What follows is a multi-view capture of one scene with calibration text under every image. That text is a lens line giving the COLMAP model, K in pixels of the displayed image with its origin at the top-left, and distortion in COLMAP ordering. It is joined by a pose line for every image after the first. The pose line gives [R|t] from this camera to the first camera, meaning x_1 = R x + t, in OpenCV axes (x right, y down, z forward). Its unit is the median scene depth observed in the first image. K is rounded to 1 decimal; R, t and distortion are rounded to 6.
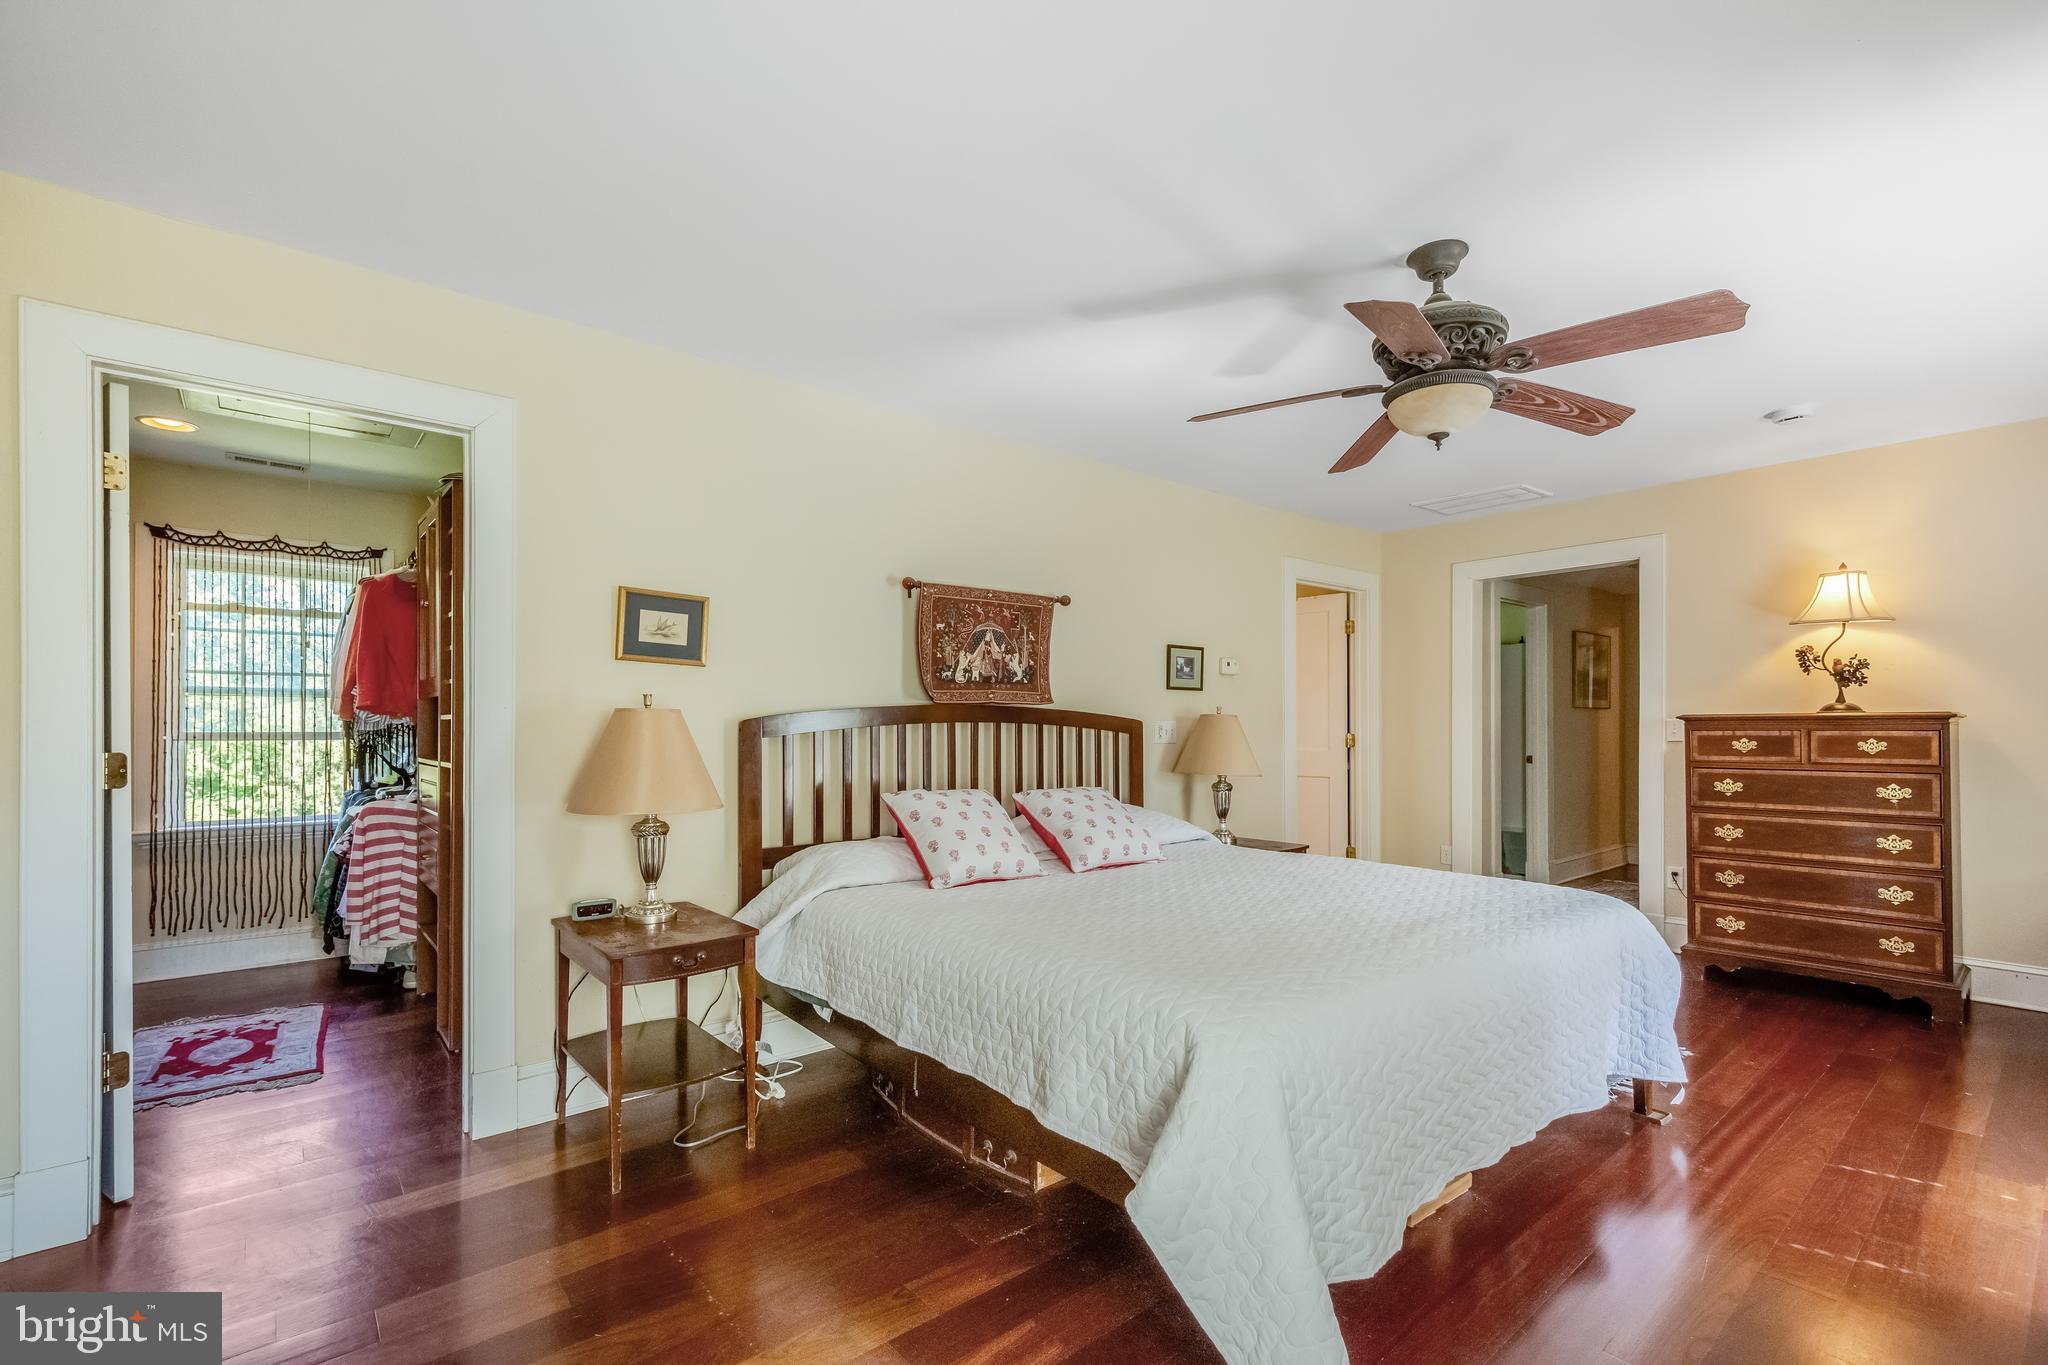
lens RADIAL K [[889.6, 0, 1018.2], [0, 889.6, 708.2], [0, 0, 1]] dist [-0.000015, -0.000136]
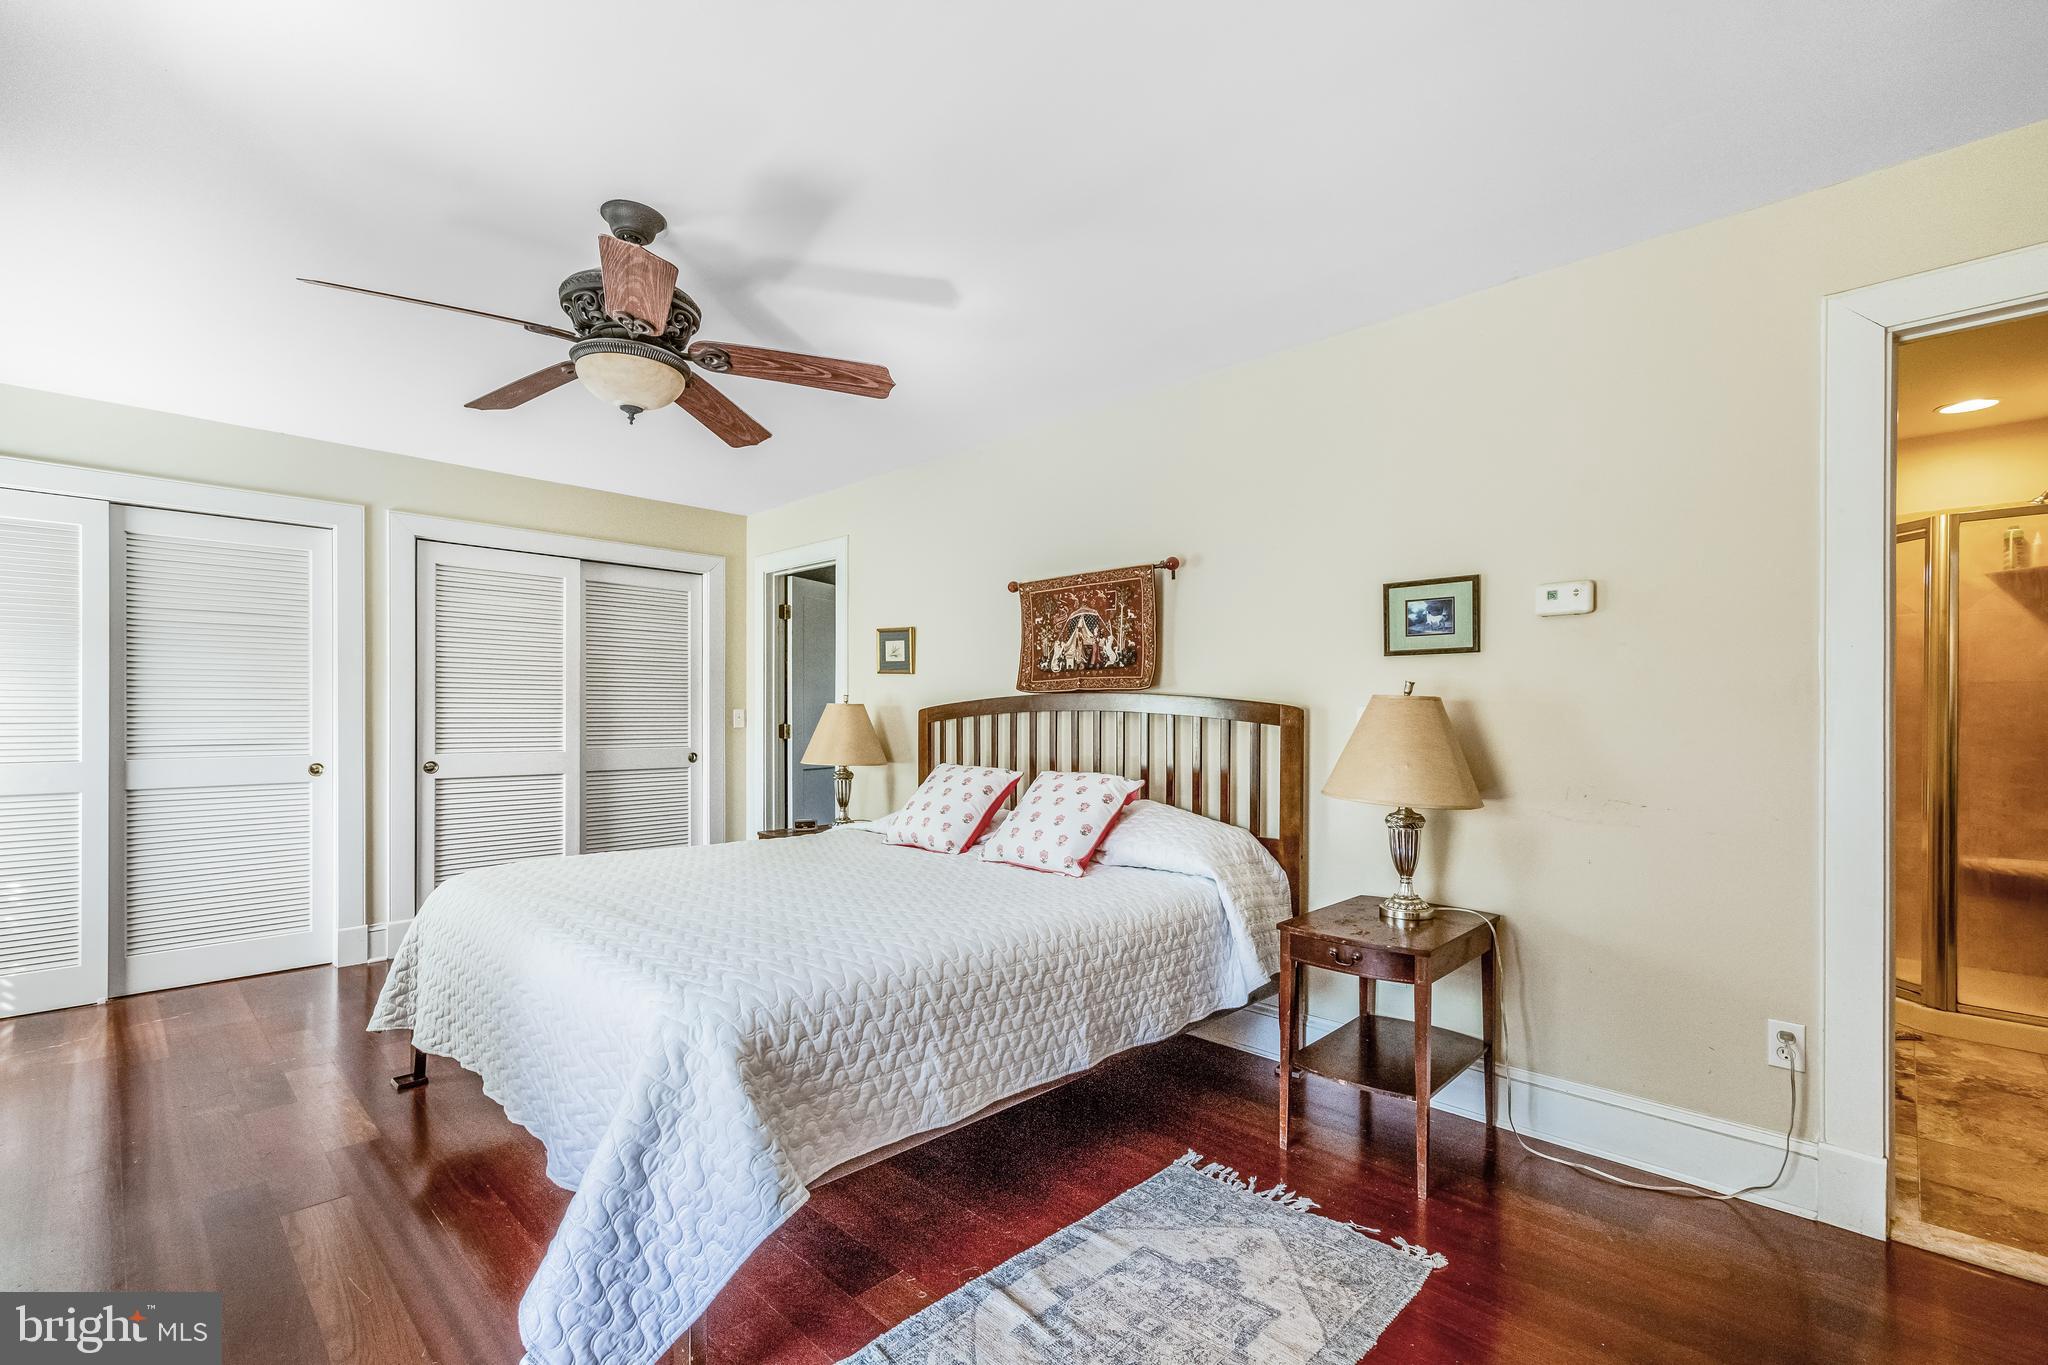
lens RADIAL K [[889.6, 0, 1018.2], [0, 889.6, 708.2], [0, 0, 1]] dist [-0.000015, -0.000136]
pose [[0.109931, -0.007895, -0.993908, 0.917629], [0.016289, 0.999848, -0.006141, 0.017942], [0.993806, -0.015514, 0.110043, 0.815437]]
